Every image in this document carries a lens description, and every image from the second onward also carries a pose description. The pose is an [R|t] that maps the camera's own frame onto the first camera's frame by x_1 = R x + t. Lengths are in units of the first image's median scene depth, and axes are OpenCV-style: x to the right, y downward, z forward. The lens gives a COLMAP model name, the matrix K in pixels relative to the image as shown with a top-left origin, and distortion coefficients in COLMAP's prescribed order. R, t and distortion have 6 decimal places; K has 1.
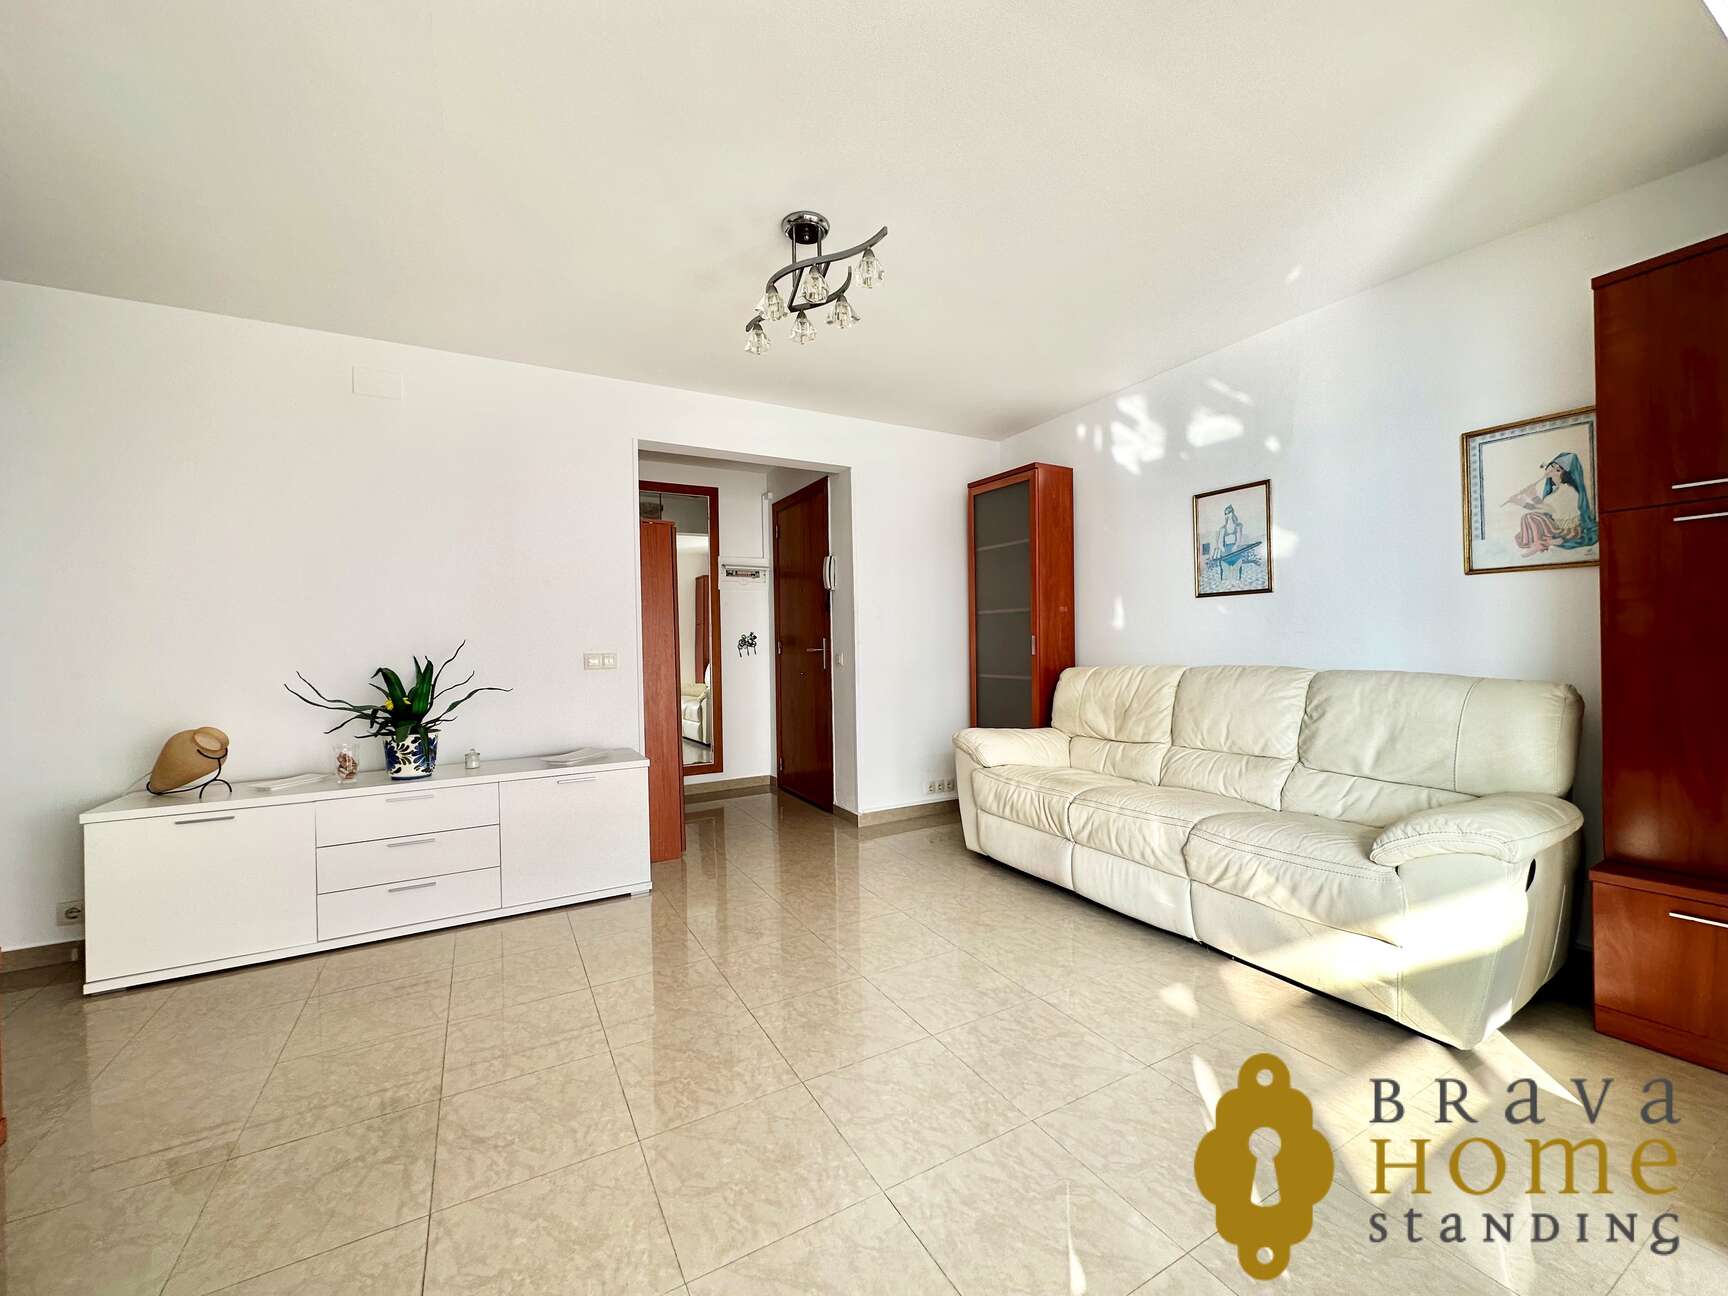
lens RADIAL K [[689.1, 0, 864.0], [0, 689.1, 648.0], [0, 0, 1]] dist [0.000507, 0.000020]
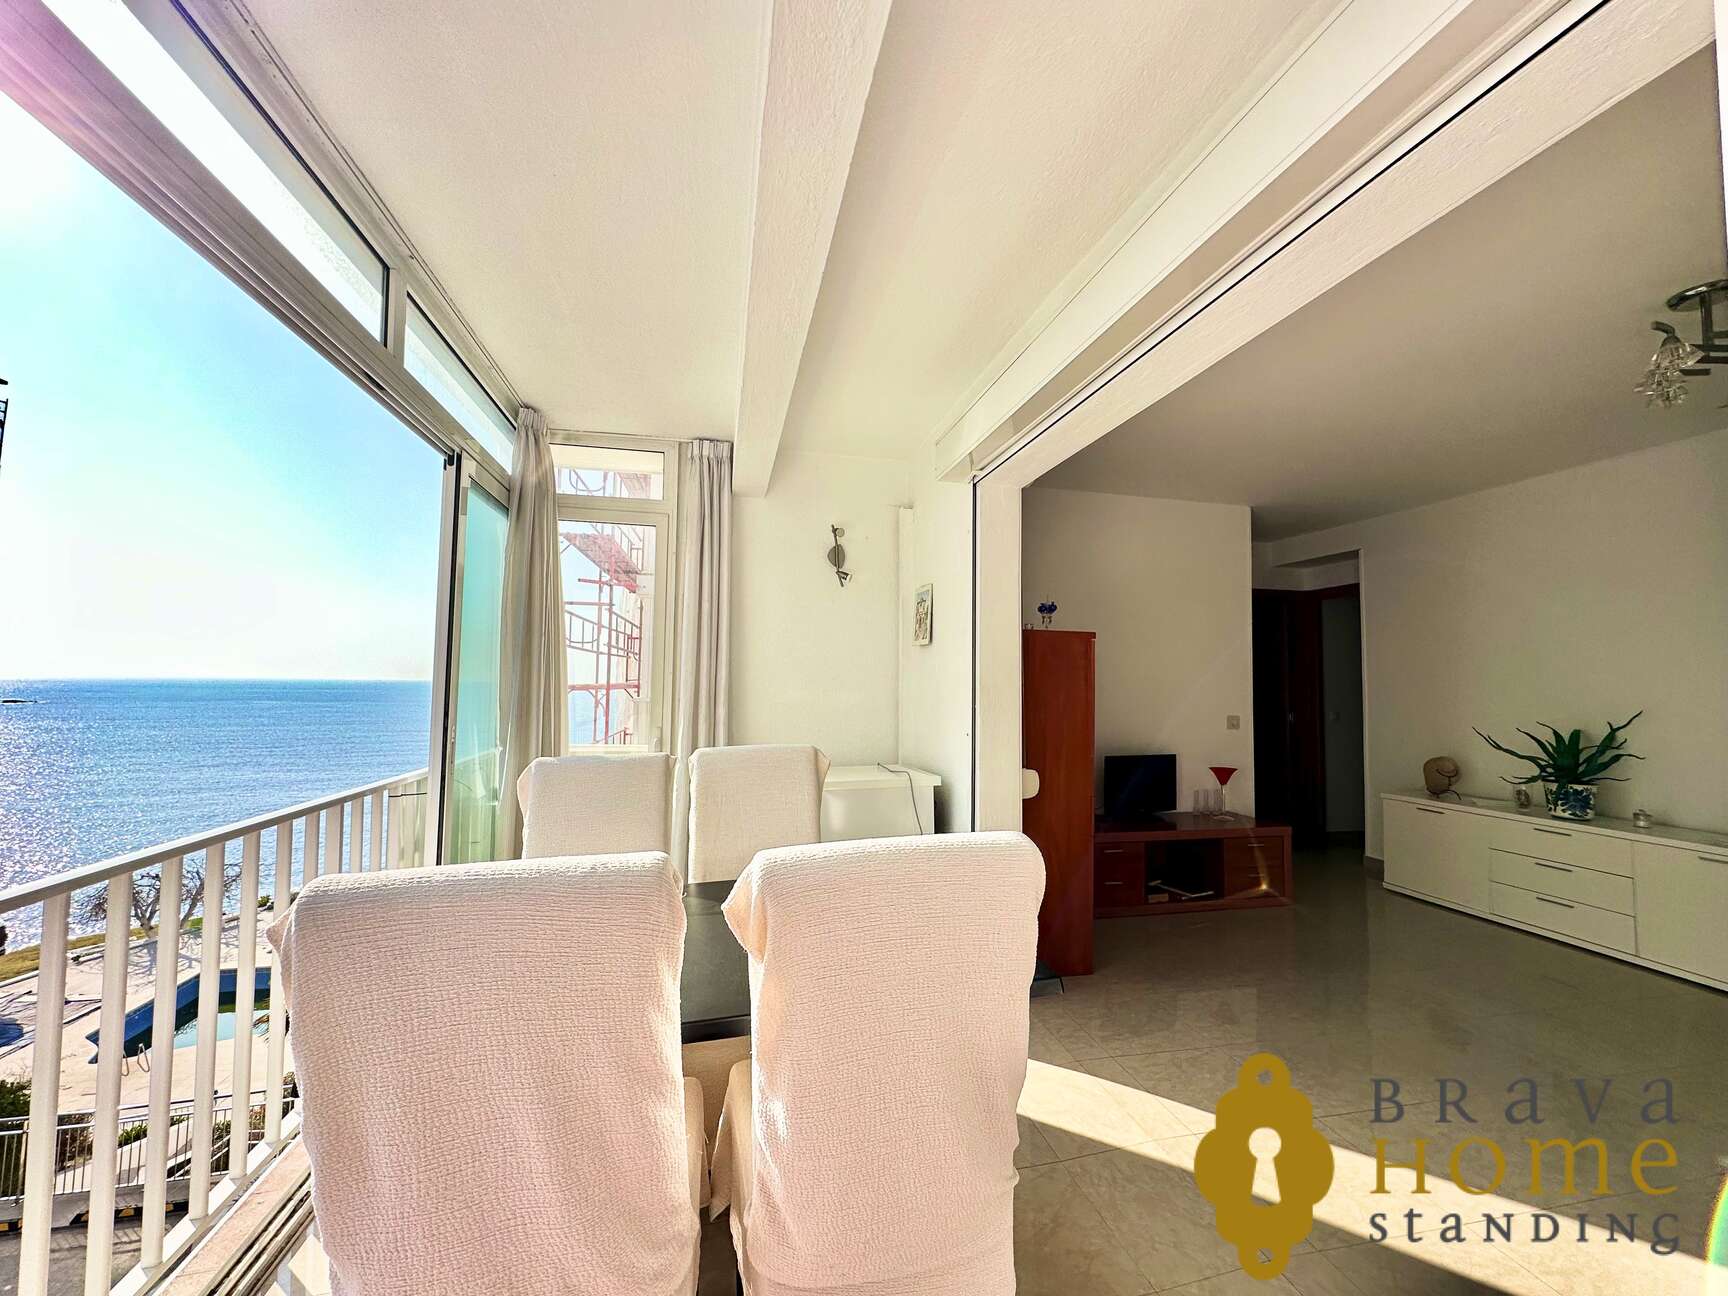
lens RADIAL K [[698.6, 0, 864.0], [0, 698.6, 648.0], [0, 0, 1]] dist [-0.000131, -0.000643]
pose [[-0.298065, -0.034108, -0.953936, 0.865143], [-0.014046, 0.999410, -0.031345, -0.058265], [0.954442, 0.004057, -0.298369, 0.147084]]
